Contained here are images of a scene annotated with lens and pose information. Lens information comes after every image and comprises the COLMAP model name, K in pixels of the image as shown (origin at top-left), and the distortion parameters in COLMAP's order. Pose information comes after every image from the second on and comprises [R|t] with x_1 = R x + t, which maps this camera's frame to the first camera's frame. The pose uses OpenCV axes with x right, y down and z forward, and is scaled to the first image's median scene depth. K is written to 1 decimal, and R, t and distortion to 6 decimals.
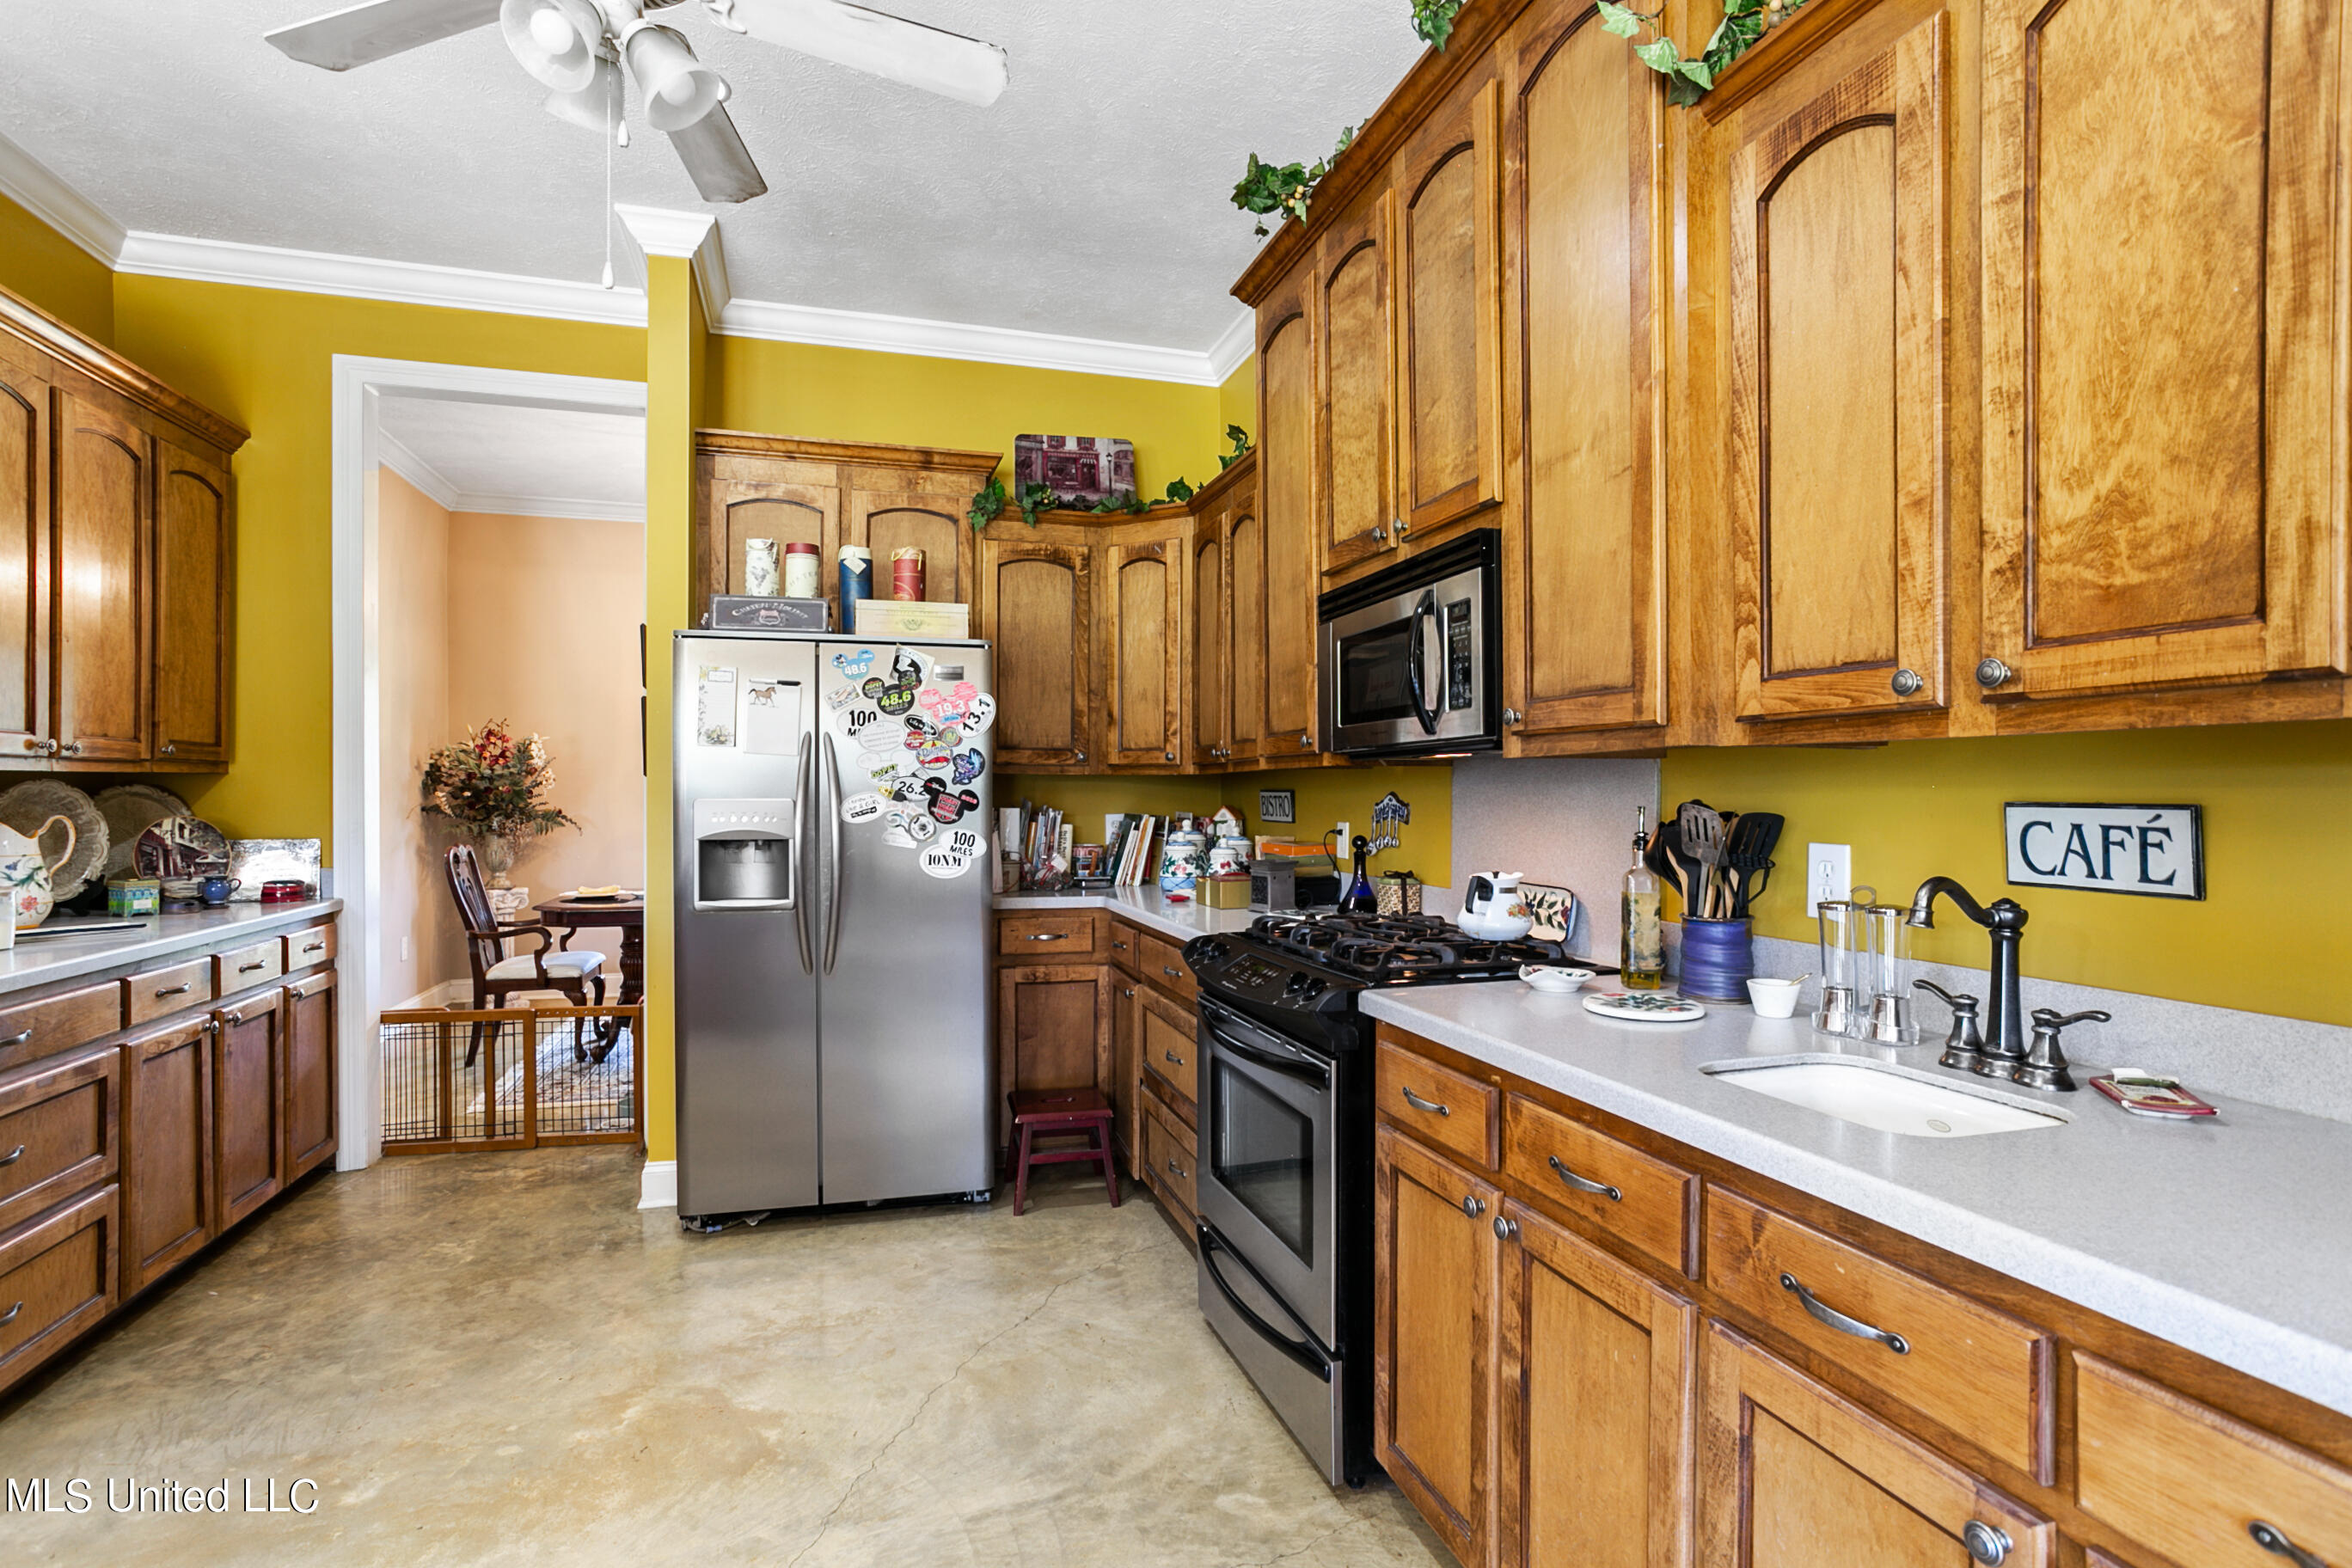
lens RADIAL K [[1149.5, 0, 1176.0], [0, 1149.5, 784.0], [0, 0, 1]] dist [-0.094319, 0.064468]
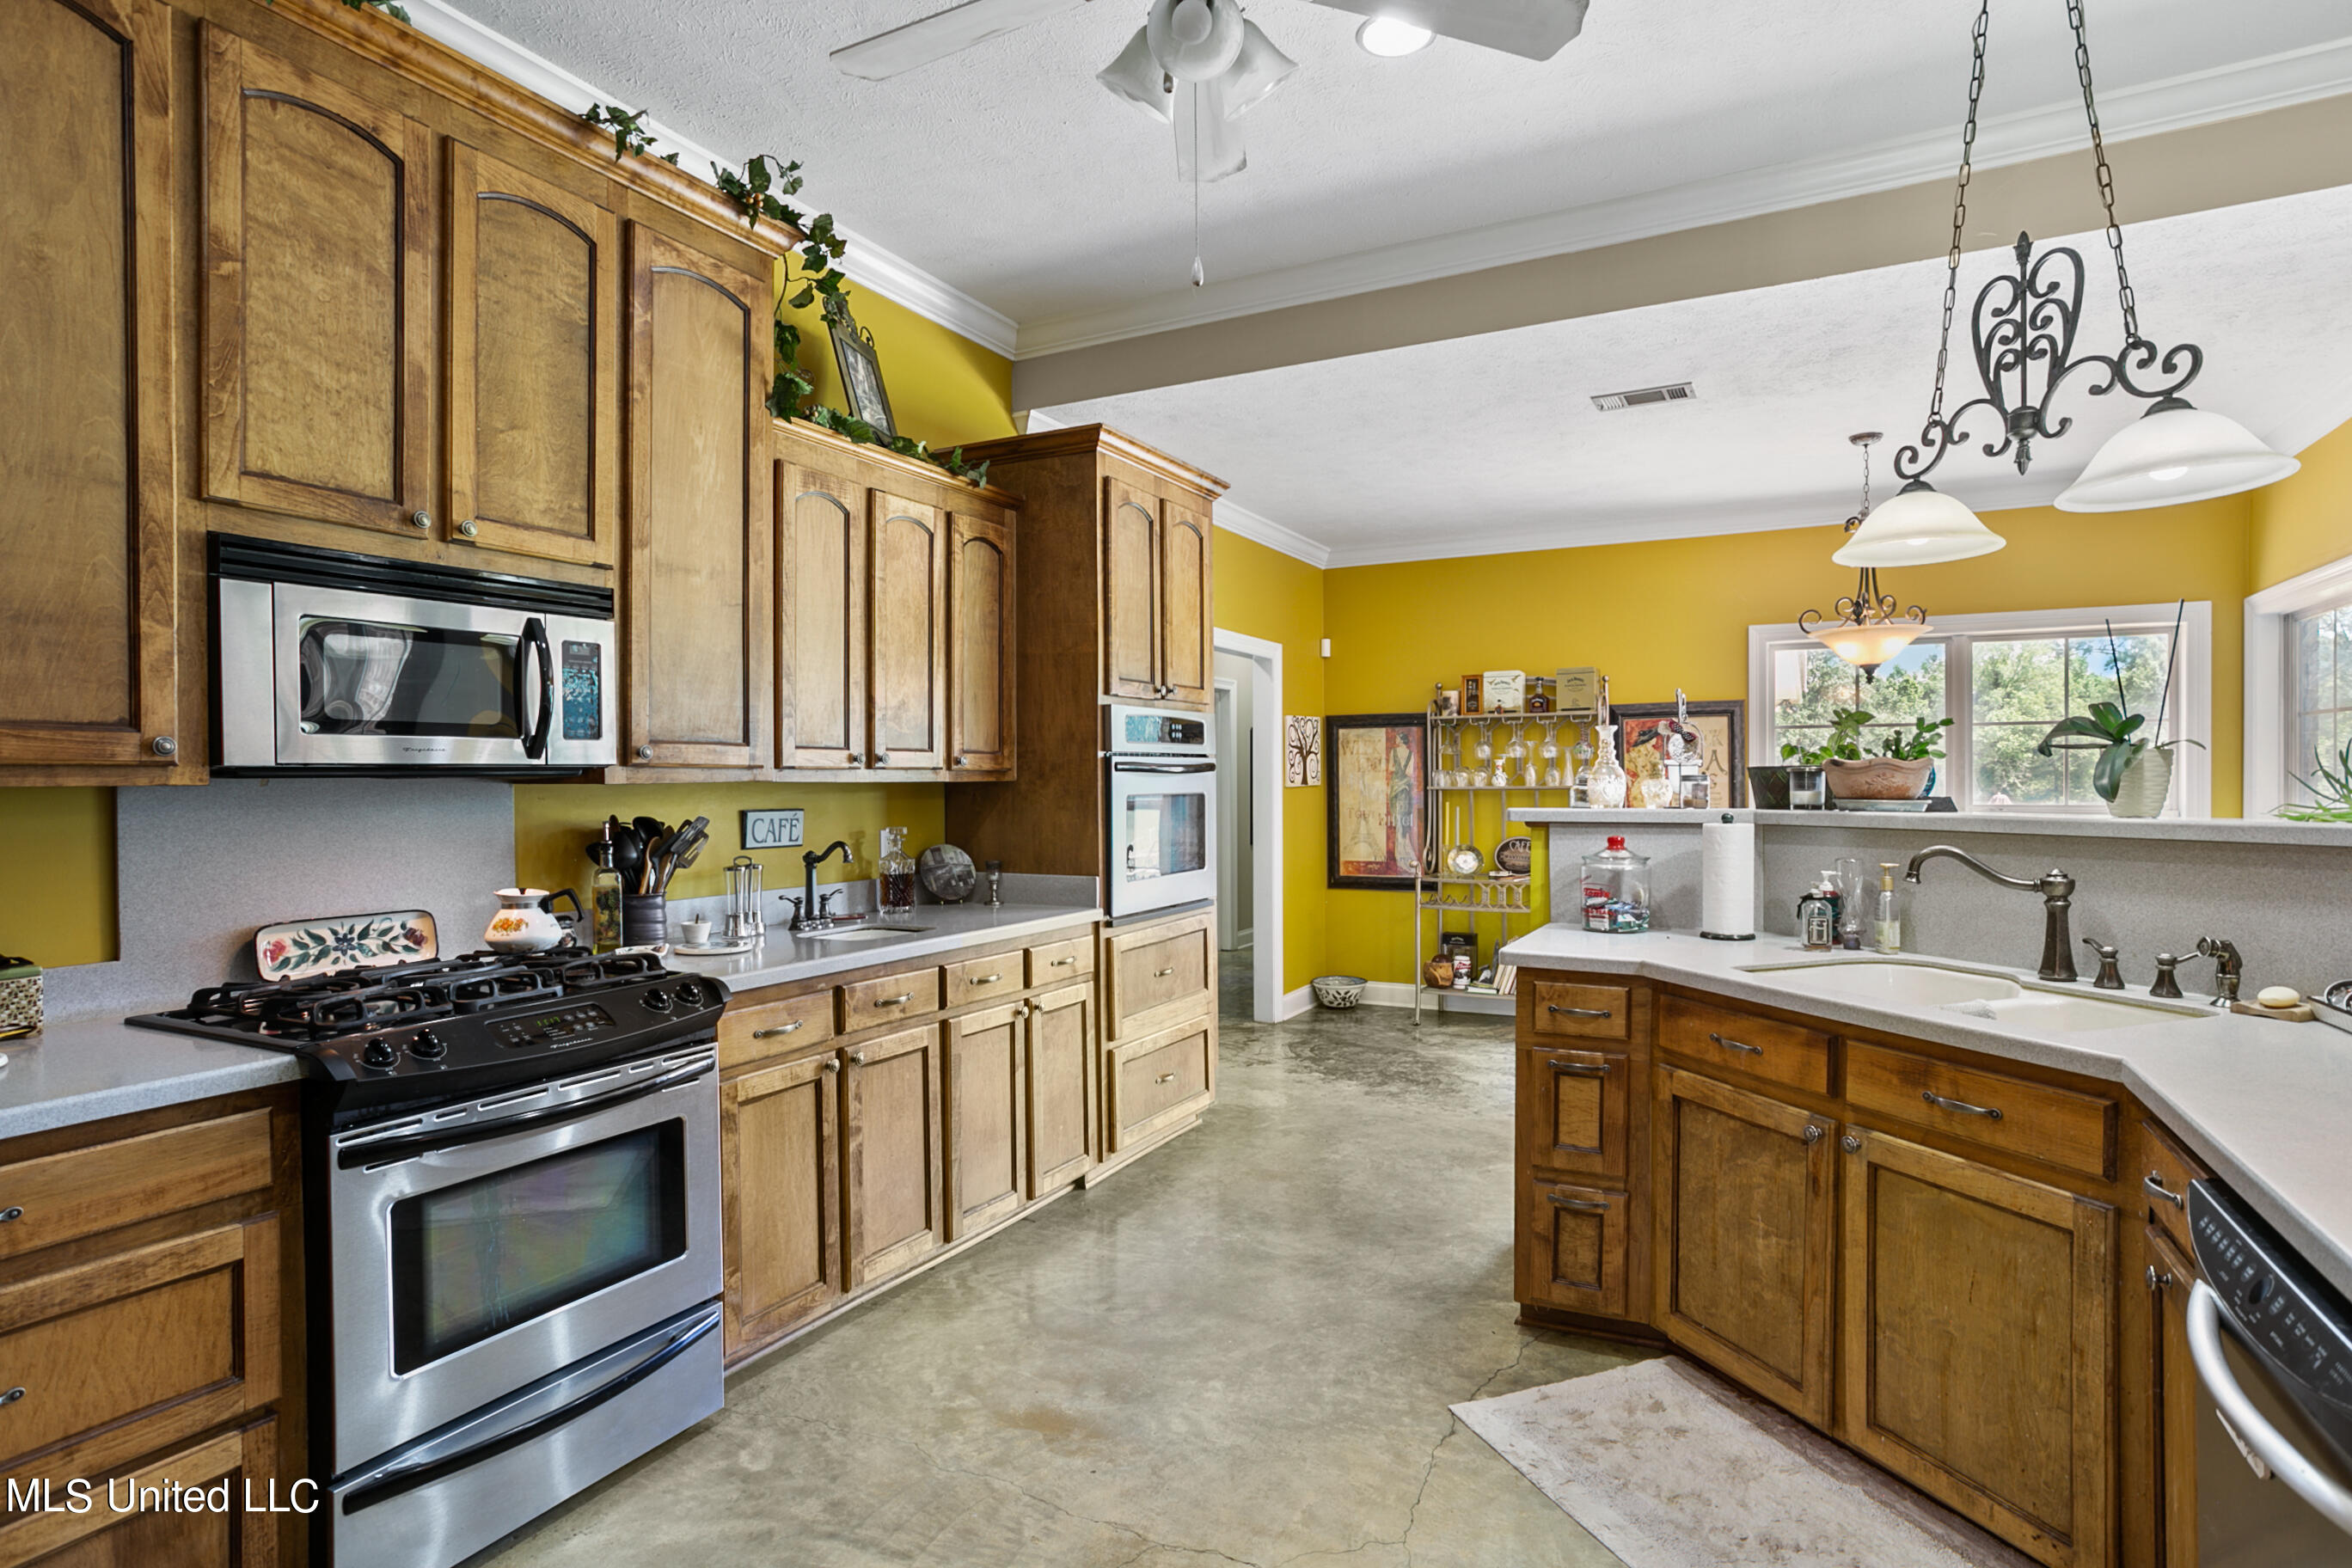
lens RADIAL K [[1249.7, 0, 1176.0], [0, 1249.7, 784.0], [0, 0, 1]] dist [0.000111, -0.000030]
pose [[-0.717621, 0.008001, 0.696388, -1.033573], [0.006765, 0.999967, -0.004517, -0.011782], [-0.696401, 0.001469, -0.717652, 1.495107]]
